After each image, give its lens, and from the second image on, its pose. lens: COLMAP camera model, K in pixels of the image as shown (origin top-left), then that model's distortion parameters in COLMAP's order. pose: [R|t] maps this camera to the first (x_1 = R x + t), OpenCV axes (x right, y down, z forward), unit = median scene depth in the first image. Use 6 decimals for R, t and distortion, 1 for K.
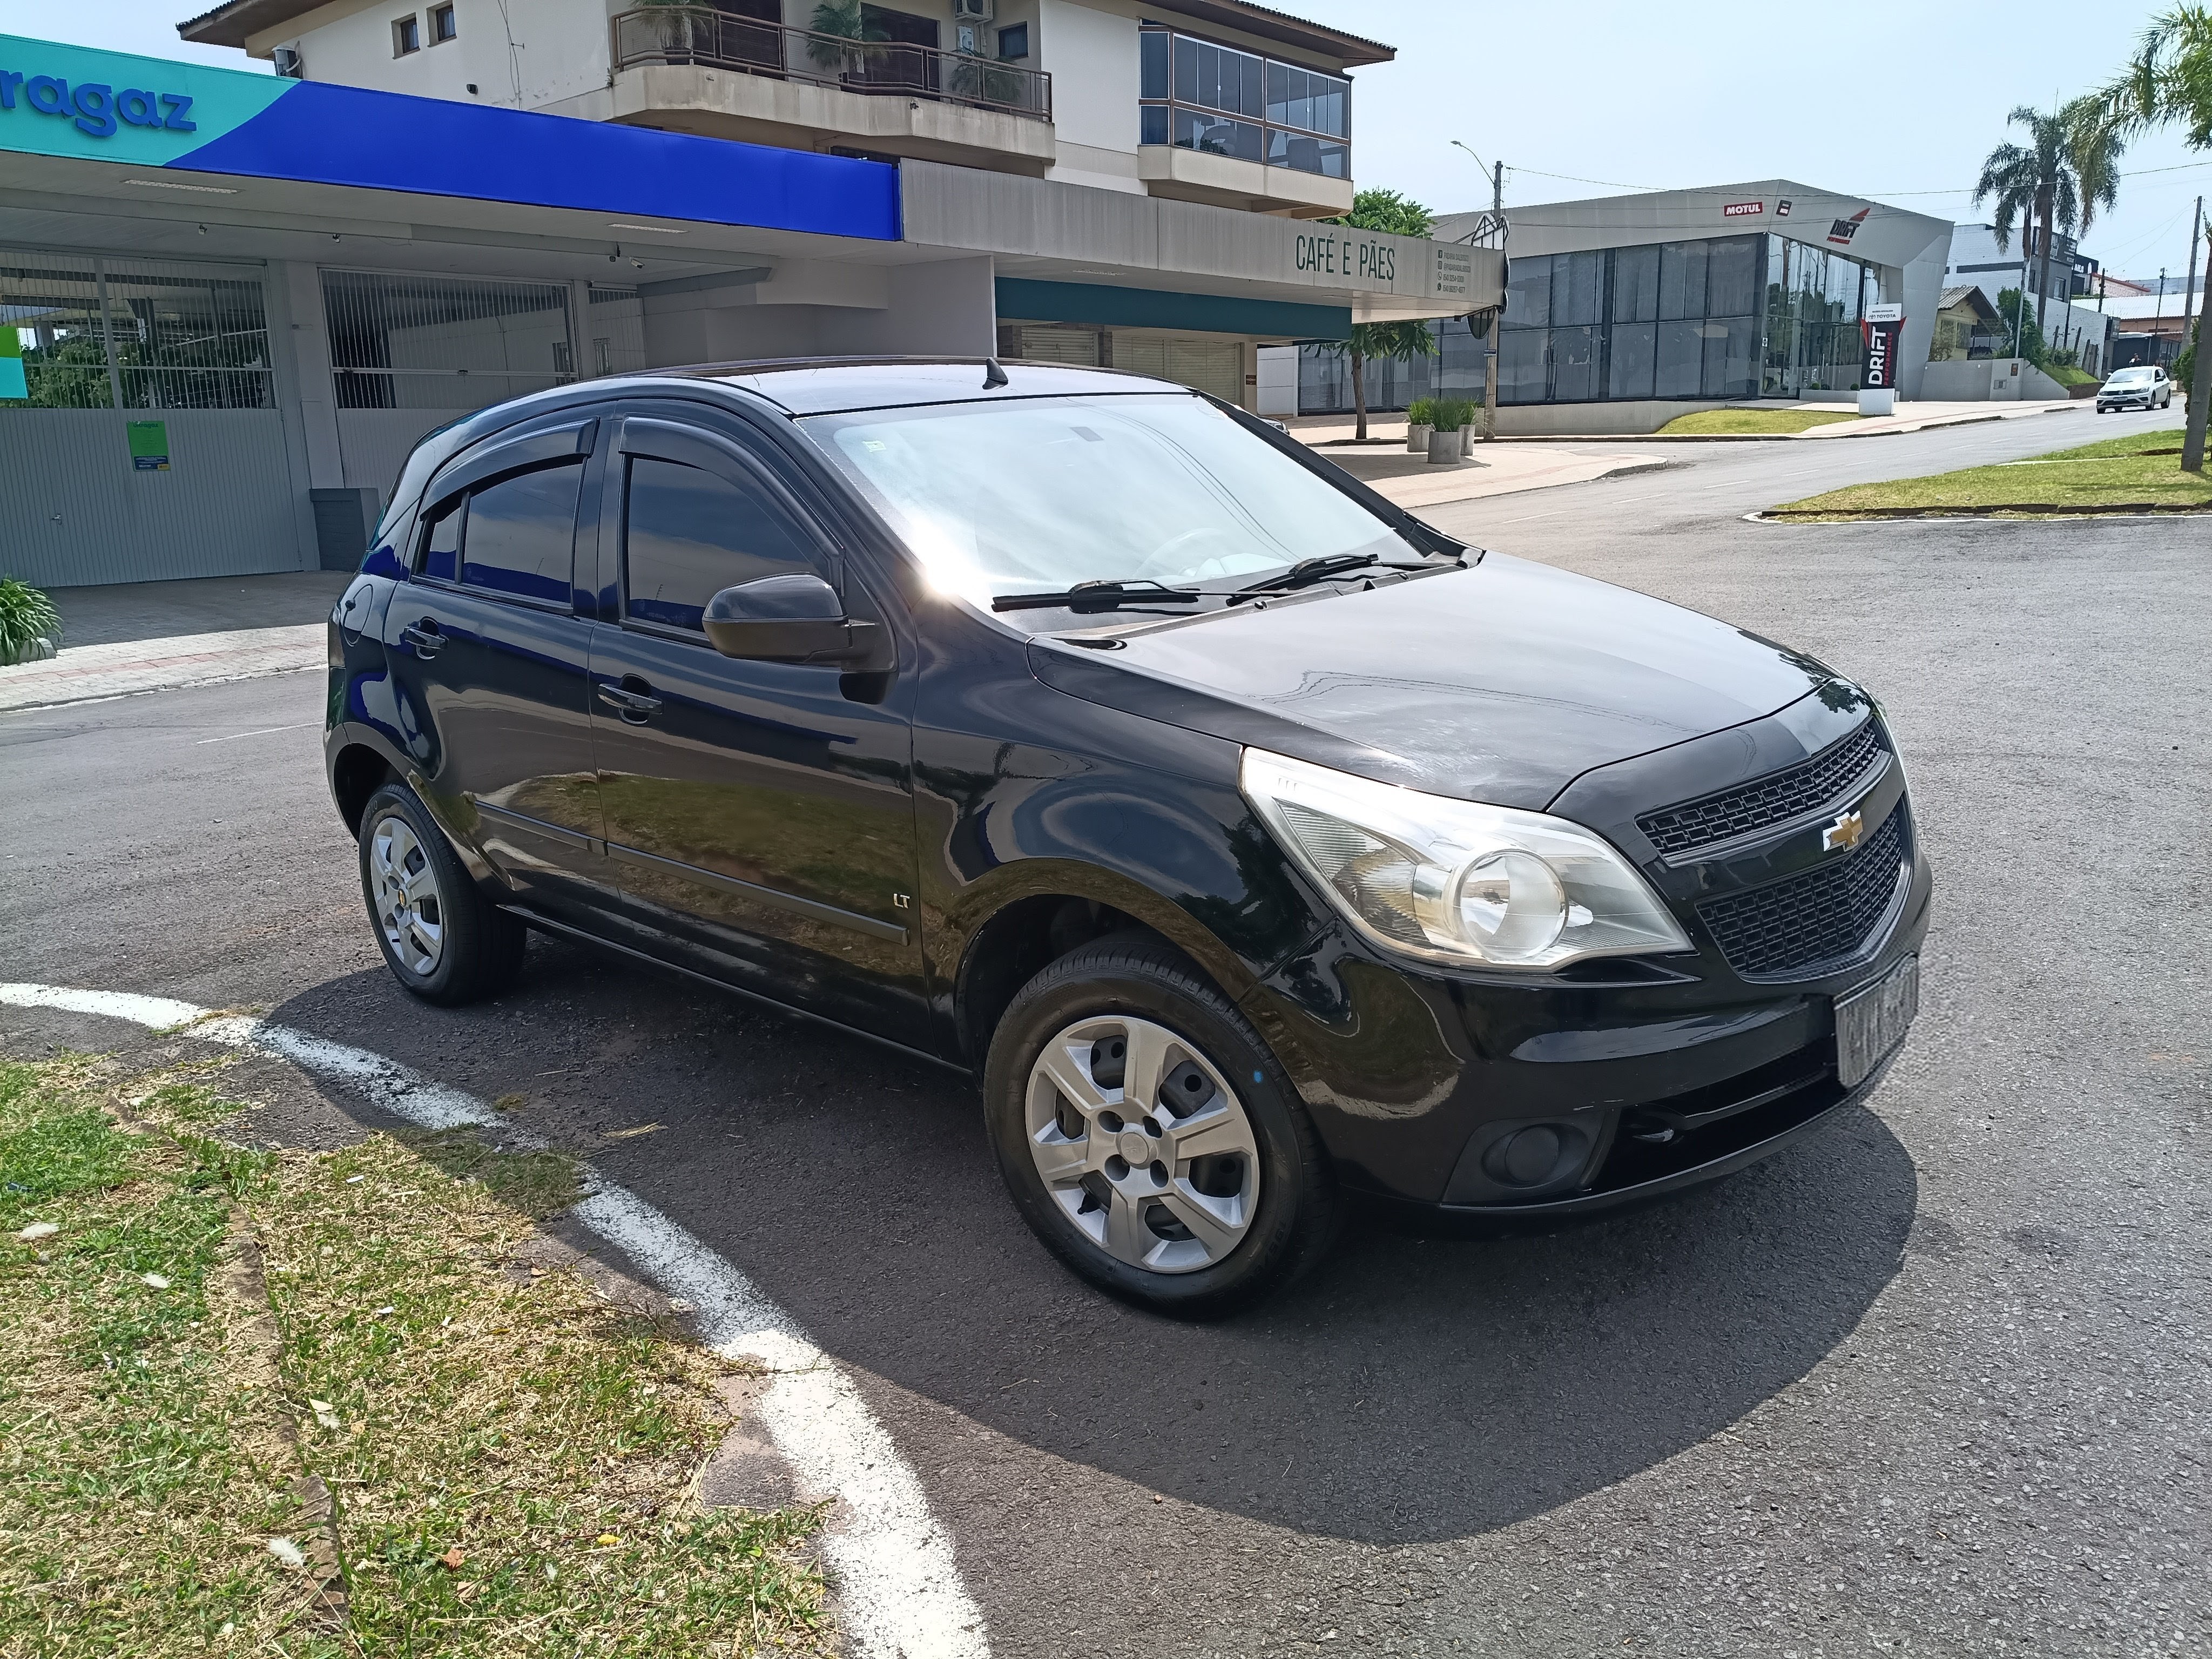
lens RADIAL K [[1685.0, 0, 1101.7], [0, 1685.0, 829.4], [0, 0, 1]] dist [-0.042630, 0.027498]
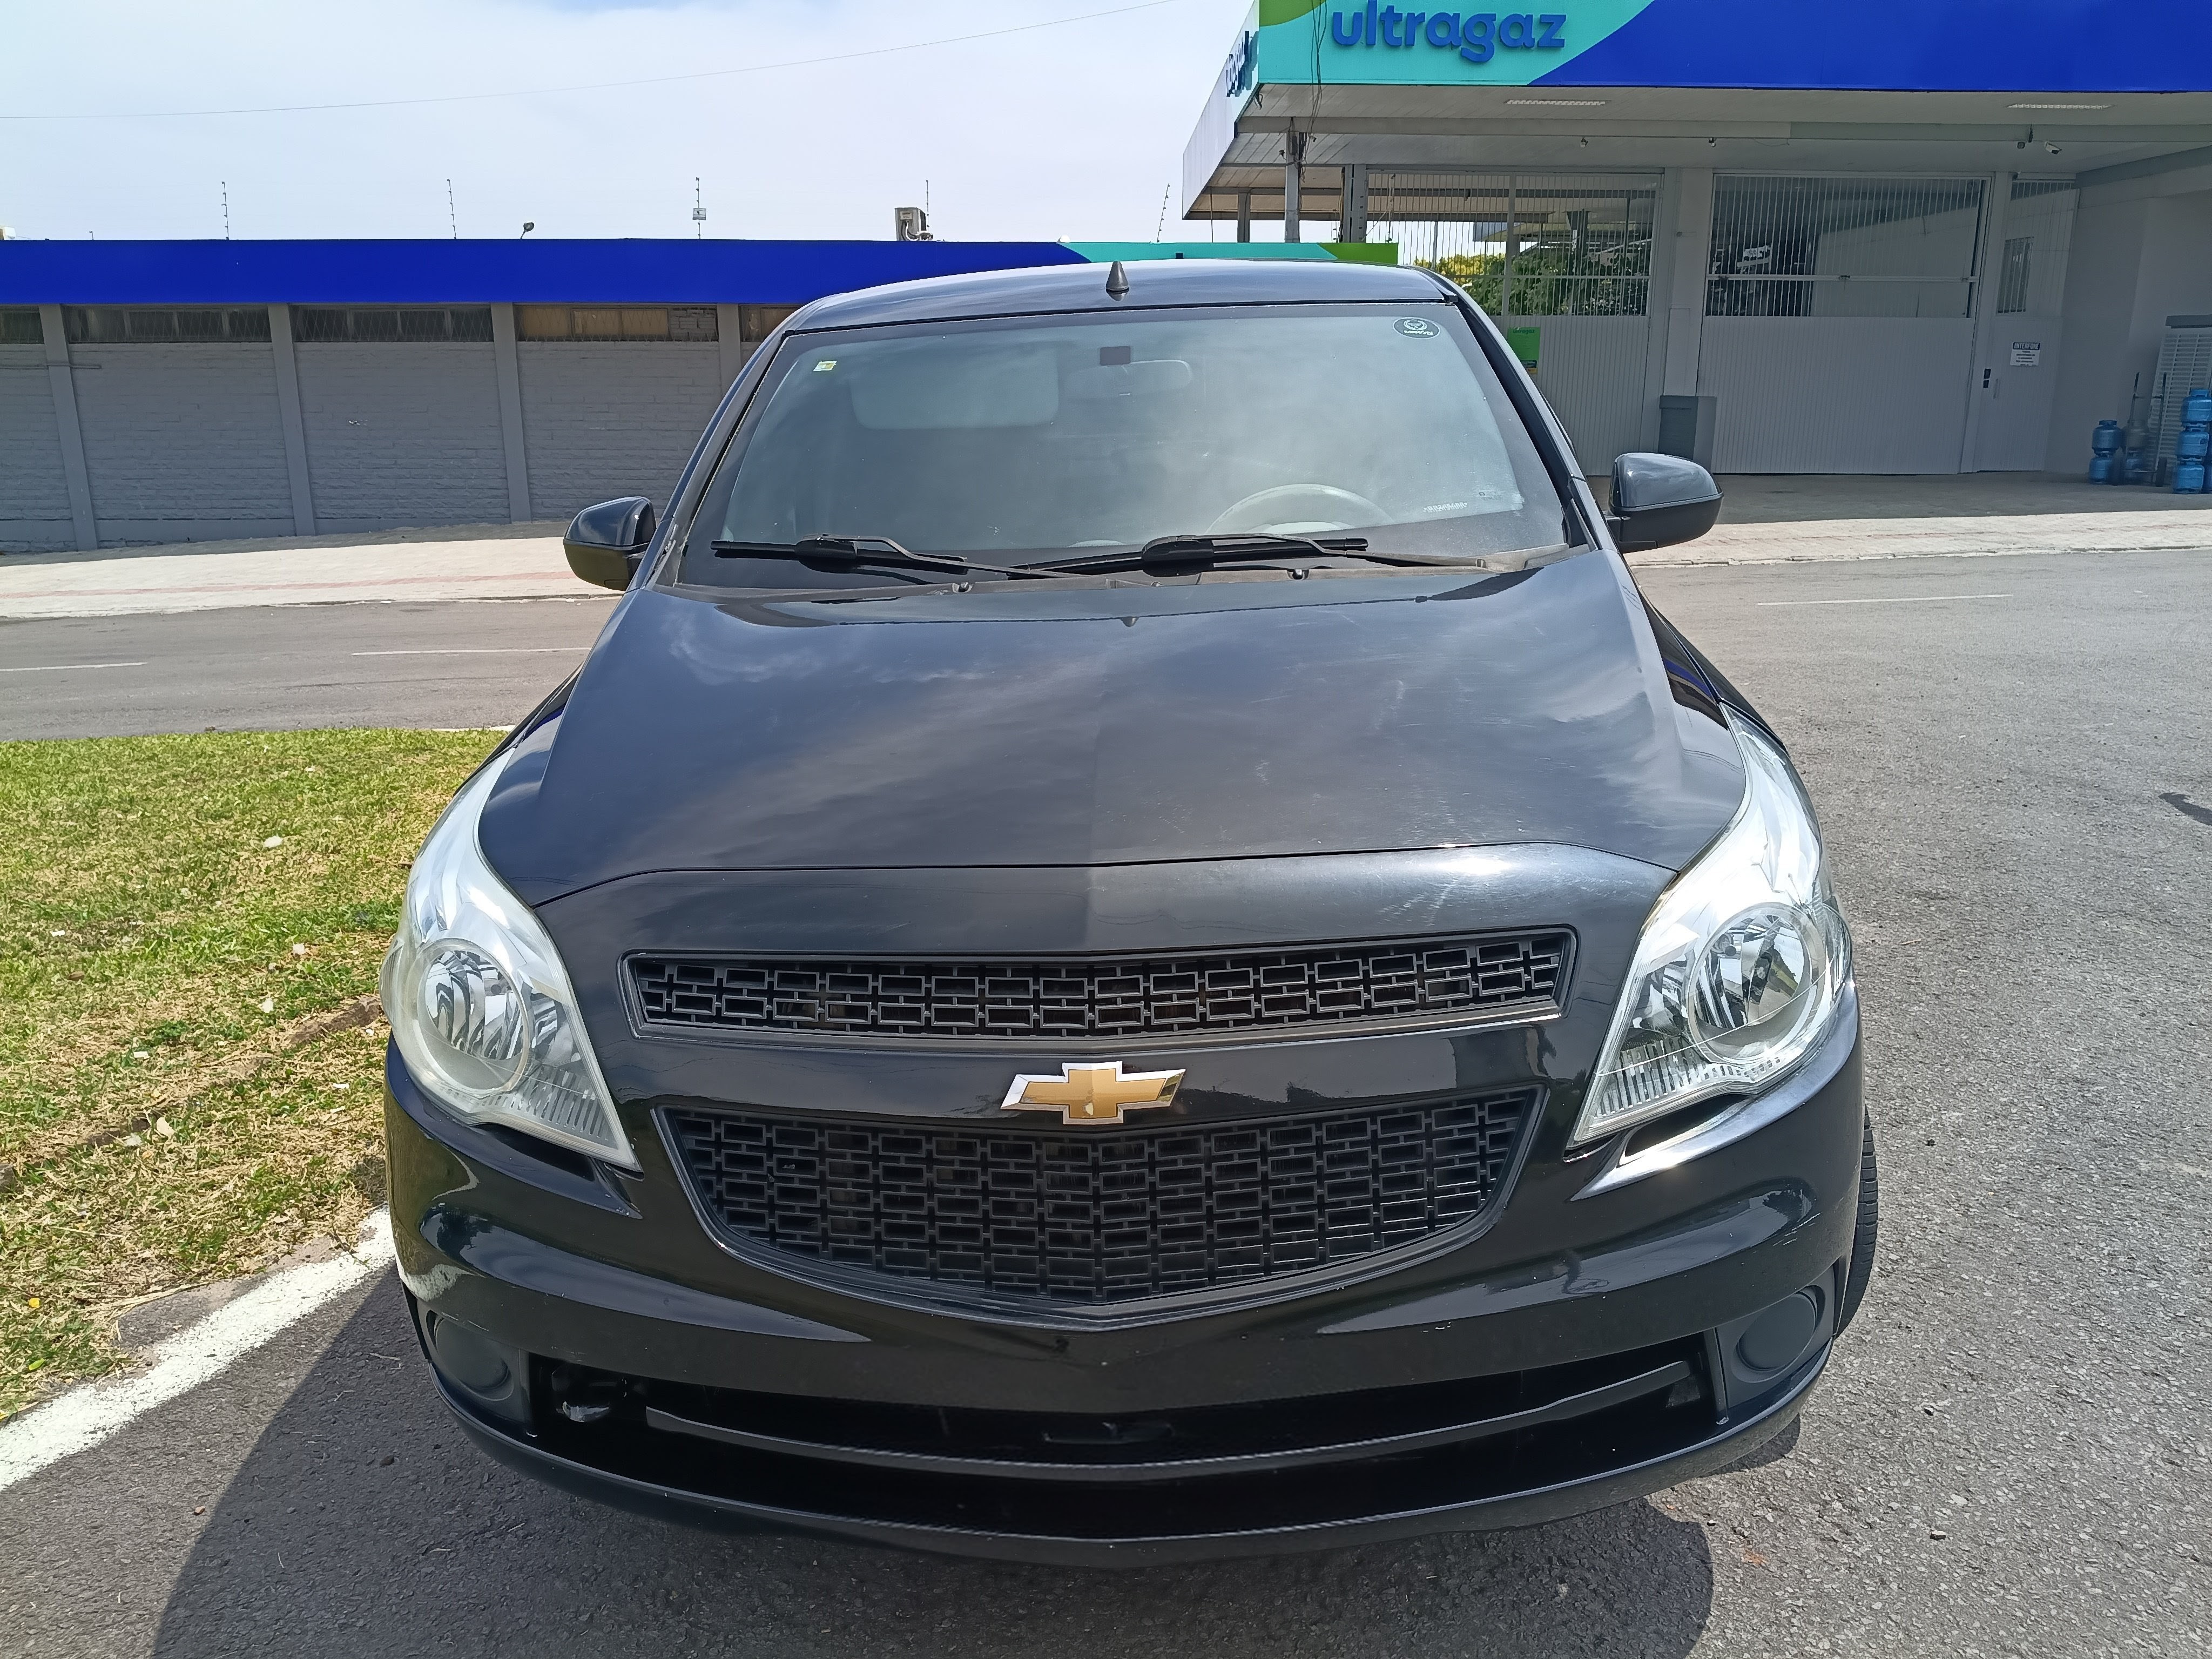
lens RADIAL K [[1685.0, 0, 1105.0], [0, 1685.0, 830.6], [0, 0, 1]] dist [-0.042630, 0.027498]
pose [[0.668108, 0.212902, -0.712955, 0.086898], [-0.175111, 0.976267, 0.127436, -0.016463], [0.723165, 0.039705, 0.689533, 0.064136]]
